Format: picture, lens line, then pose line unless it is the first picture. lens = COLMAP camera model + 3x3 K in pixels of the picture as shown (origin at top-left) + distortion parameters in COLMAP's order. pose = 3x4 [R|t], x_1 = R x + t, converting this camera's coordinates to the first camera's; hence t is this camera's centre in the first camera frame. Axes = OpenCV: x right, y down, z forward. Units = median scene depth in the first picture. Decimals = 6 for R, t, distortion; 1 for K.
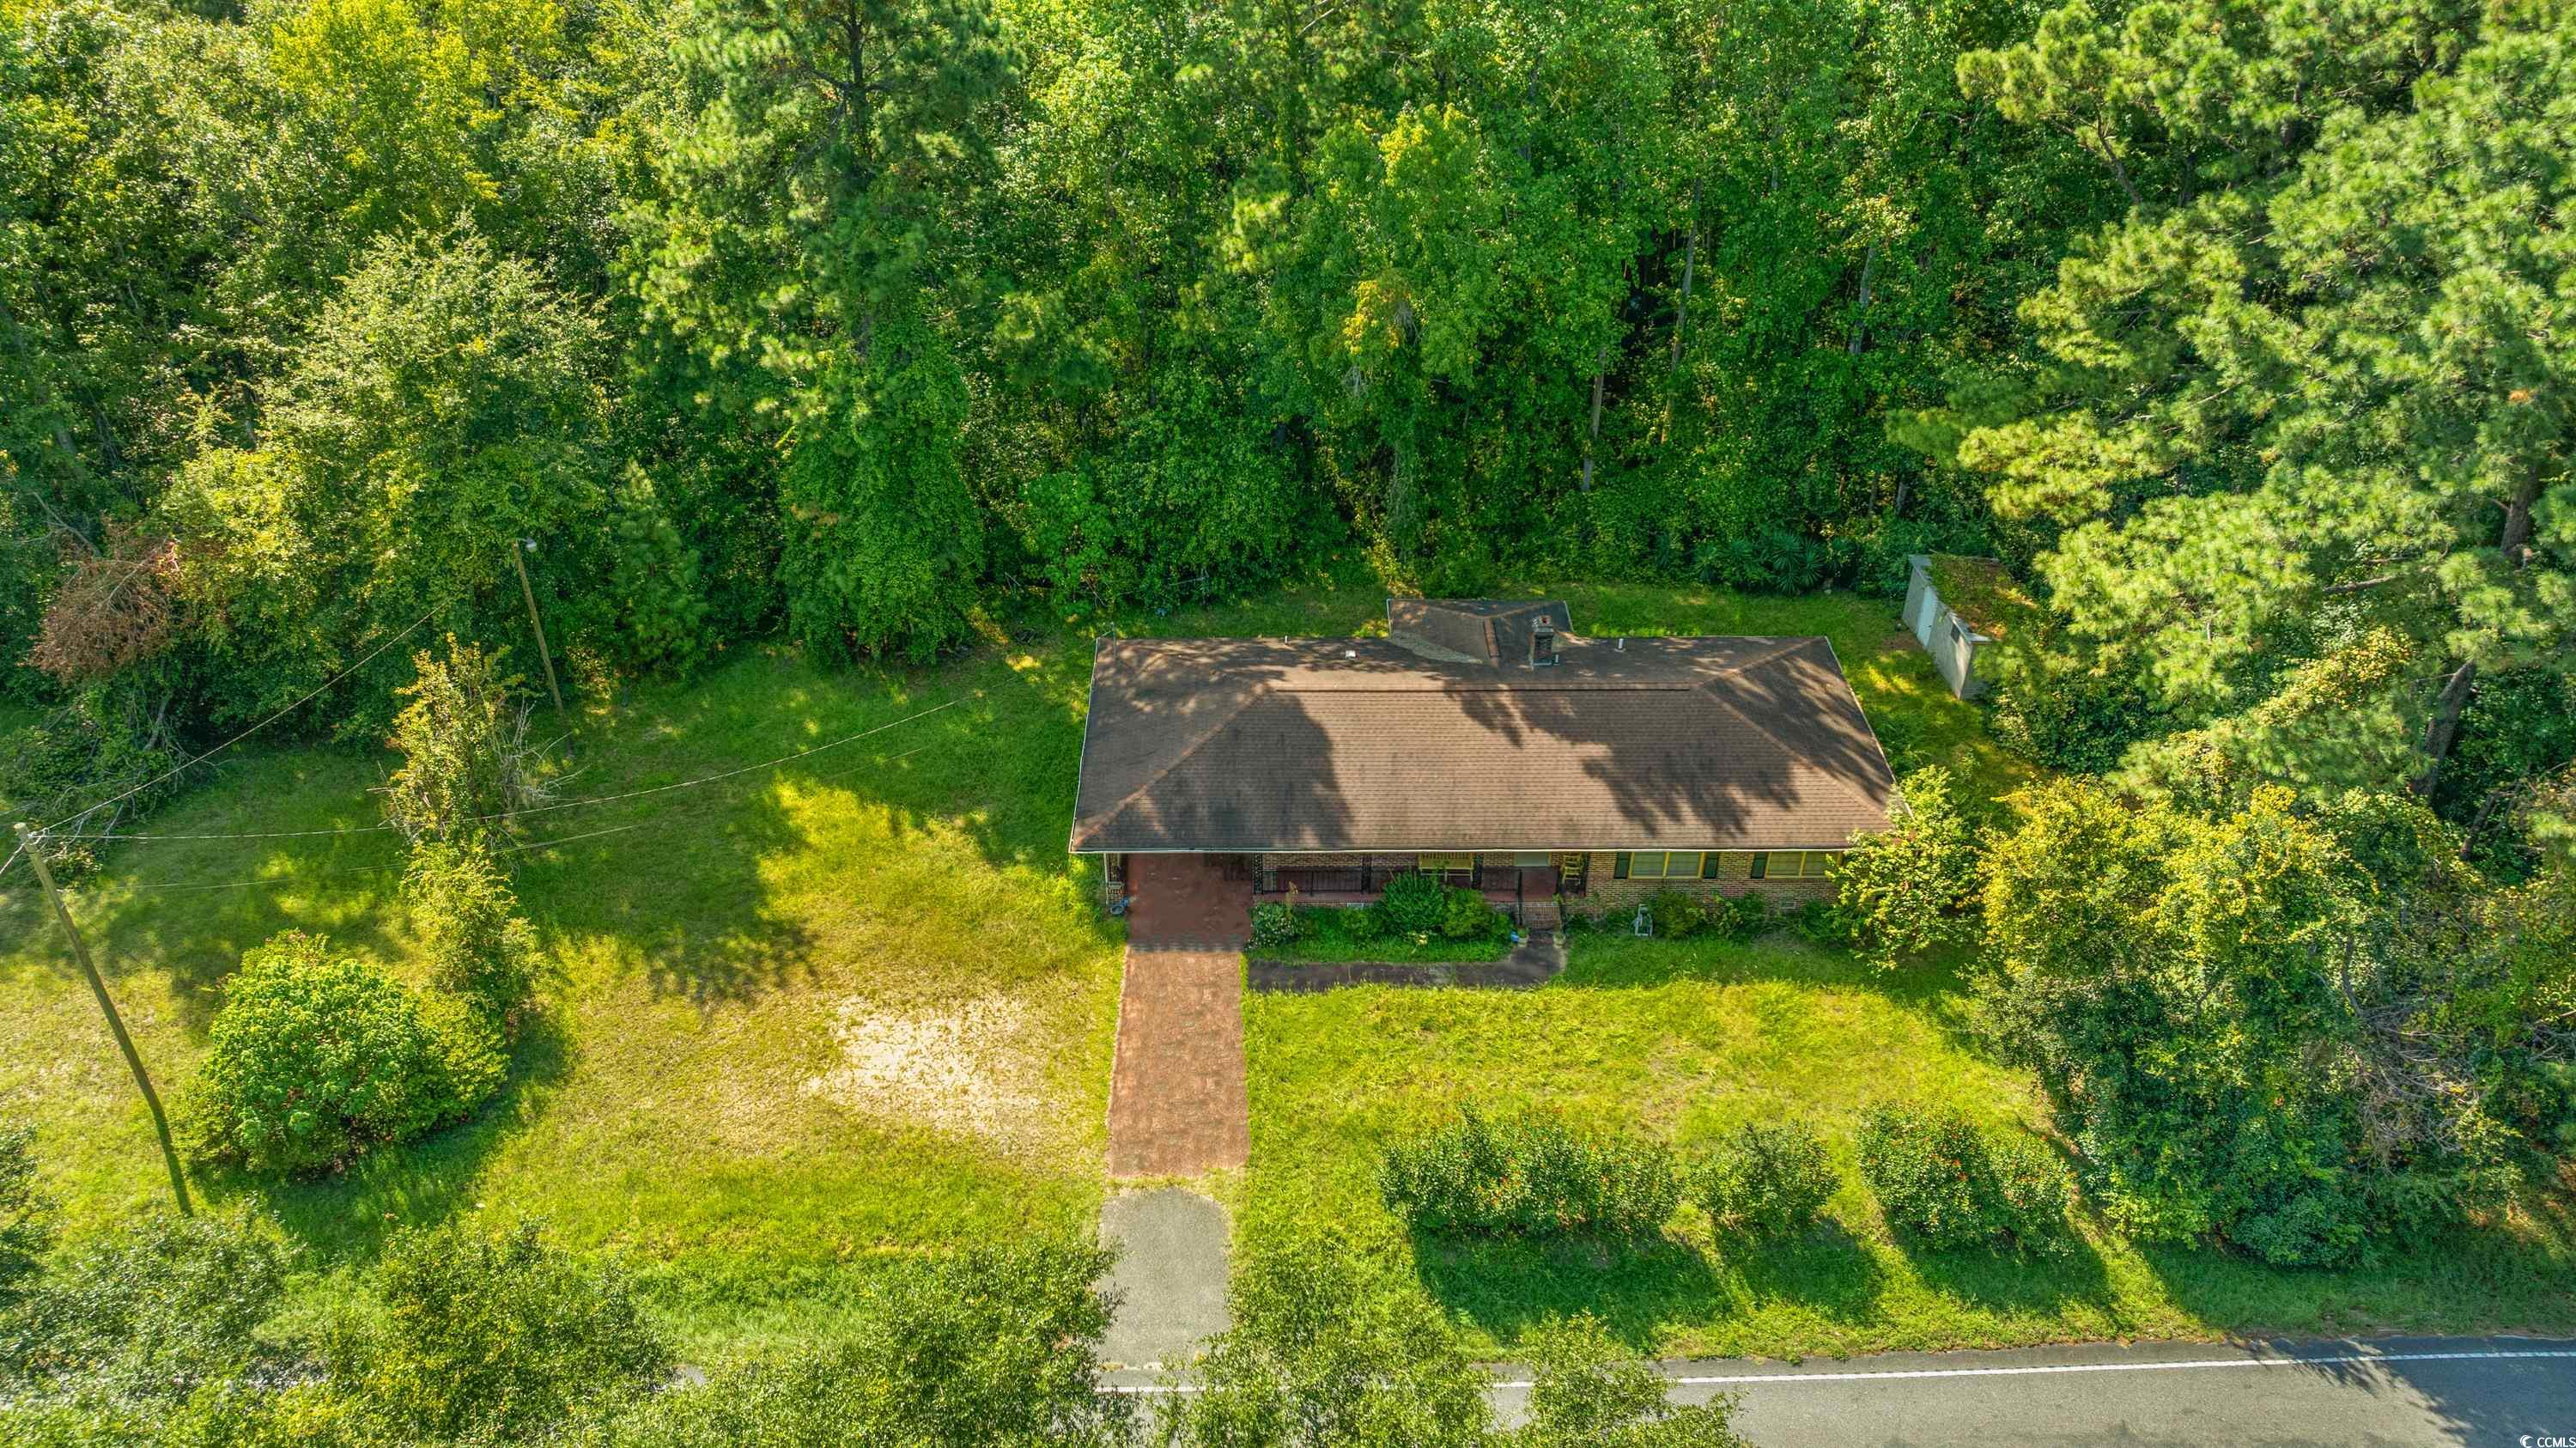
lens RADIAL K [[1861.3, 0, 1285.2], [0, 1861.3, 723.1], [0, 0, 1]] dist [-0.033281, 0.032288]
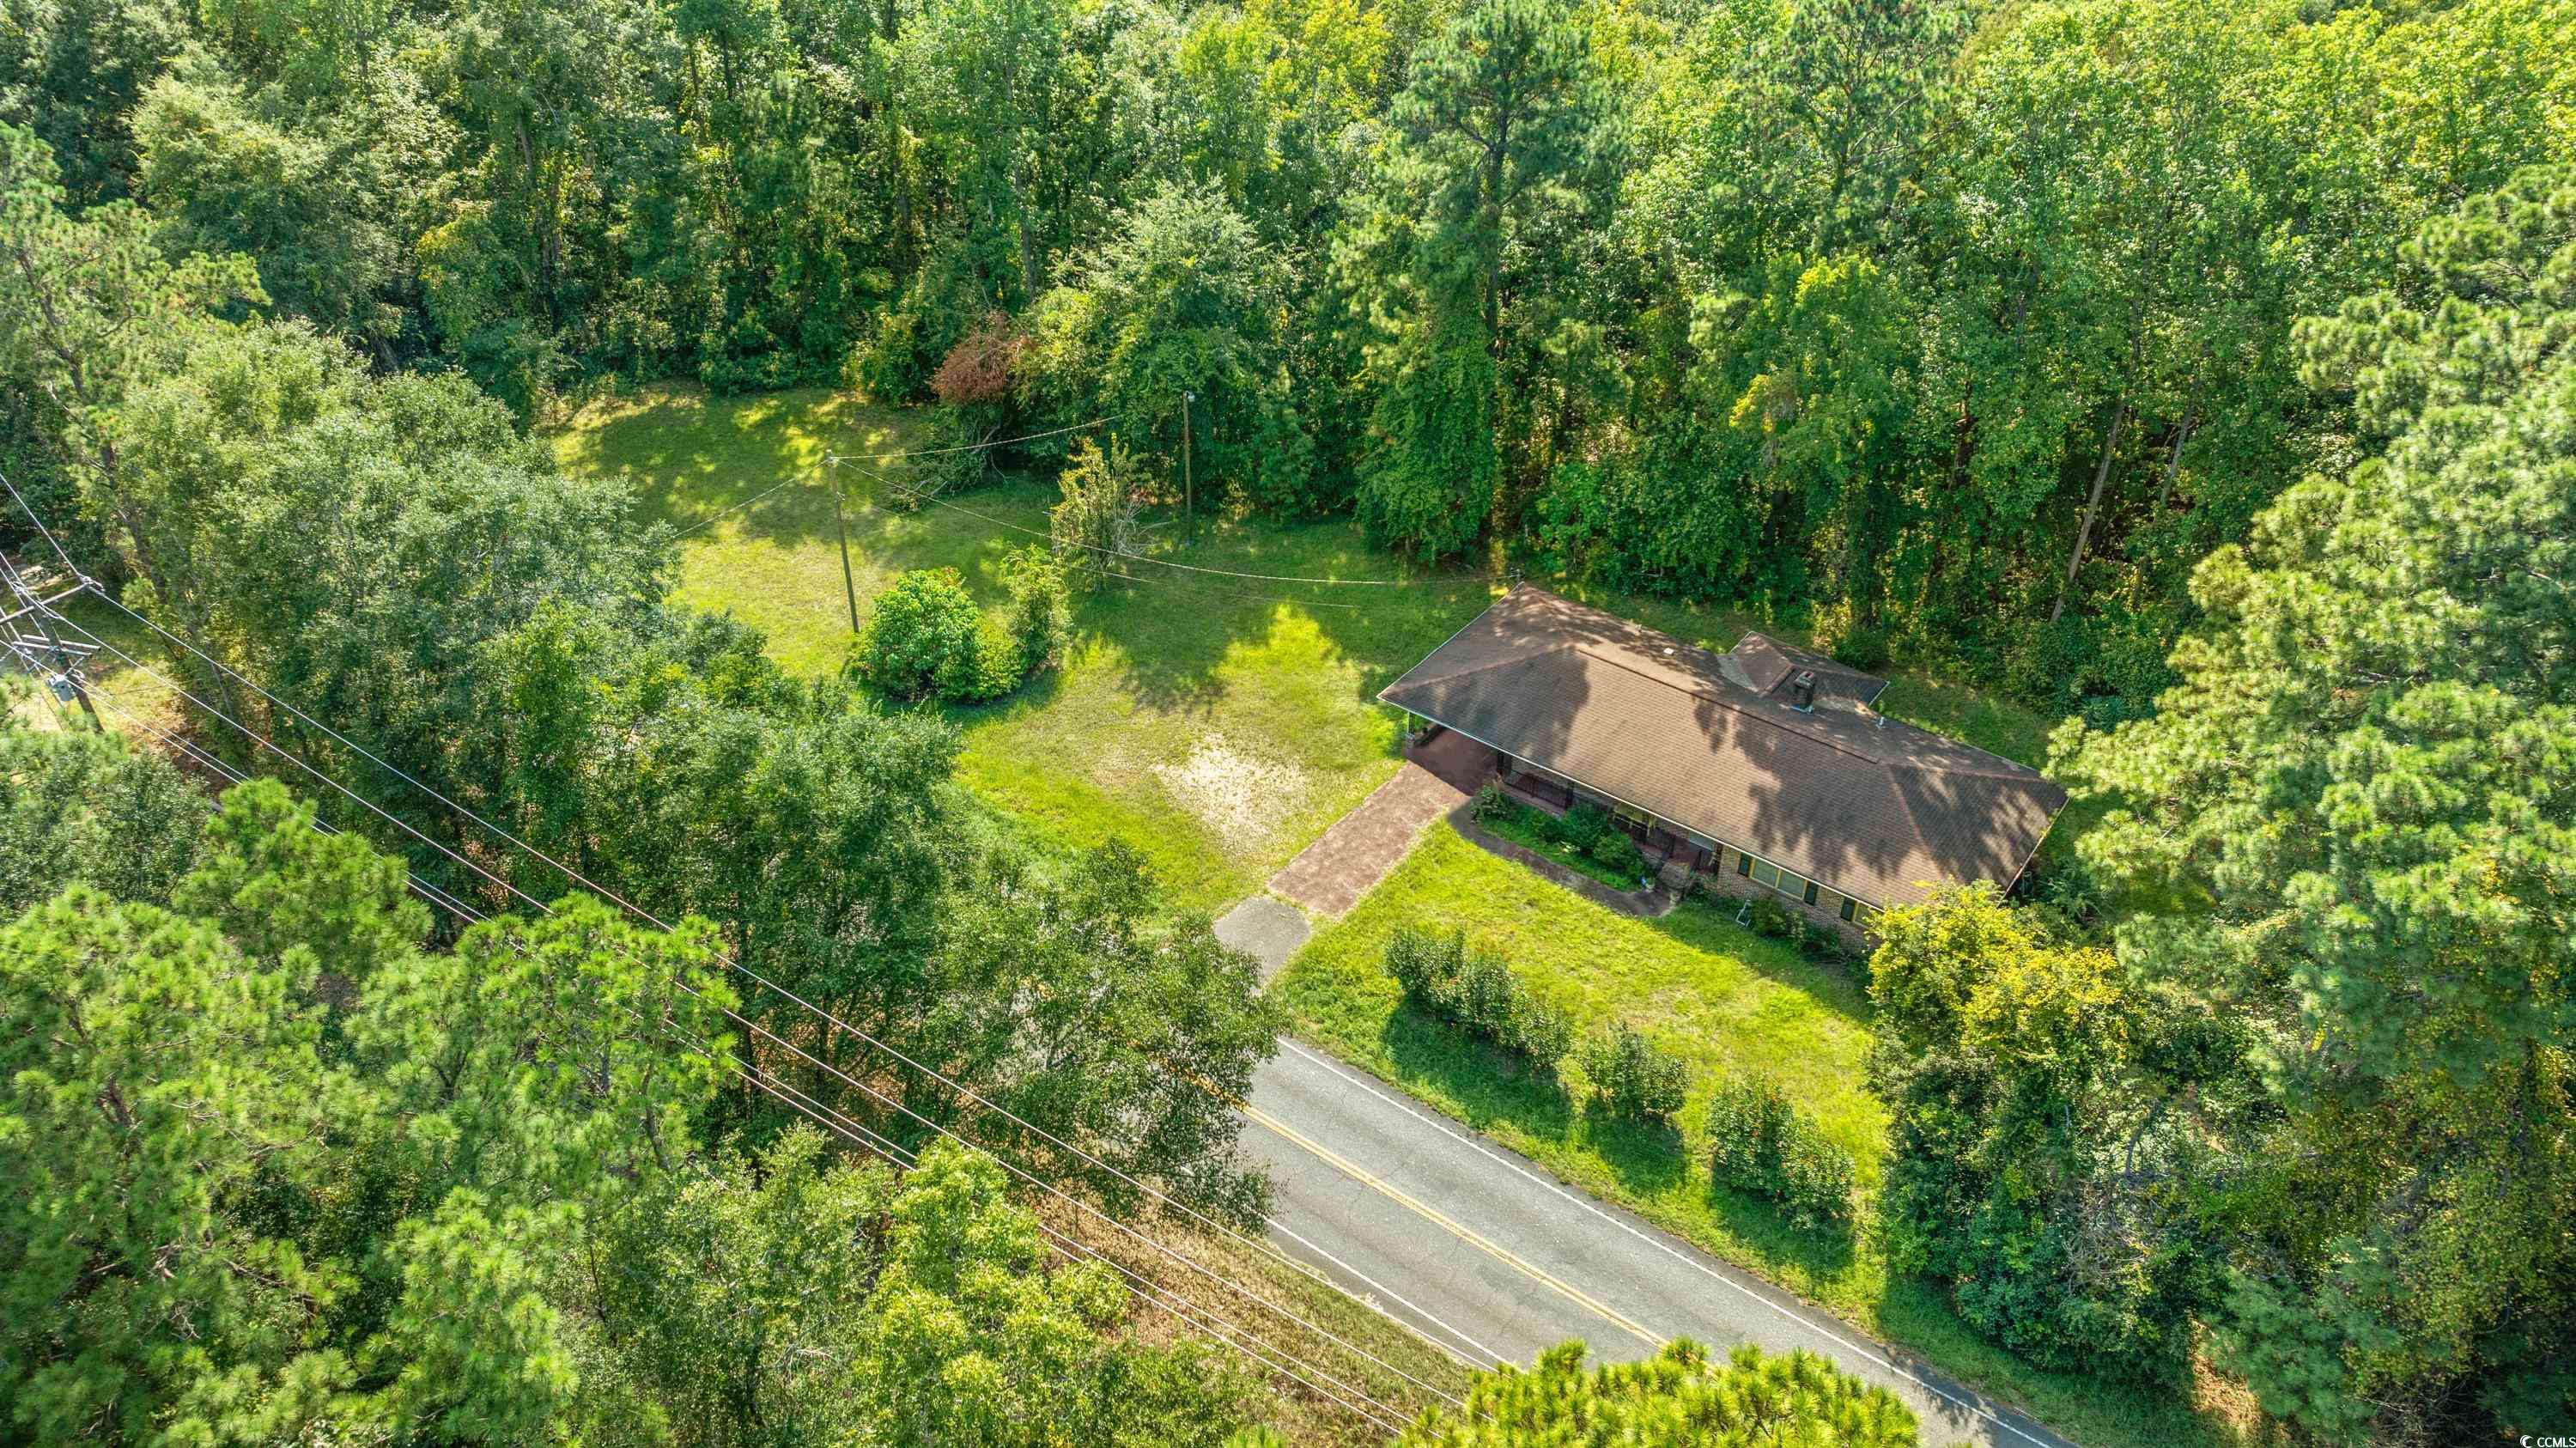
lens RADIAL K [[1861.3, 0, 1229.8], [0, 1861.3, 743.7], [0, 0, 1]] dist [-0.033281, 0.032288]
pose [[0.776907, 0.362225, -0.514984, 0.526241], [-0.353265, 0.927837, 0.119676, -0.027384], [0.521170, 0.088949, 0.848805, -0.258913]]
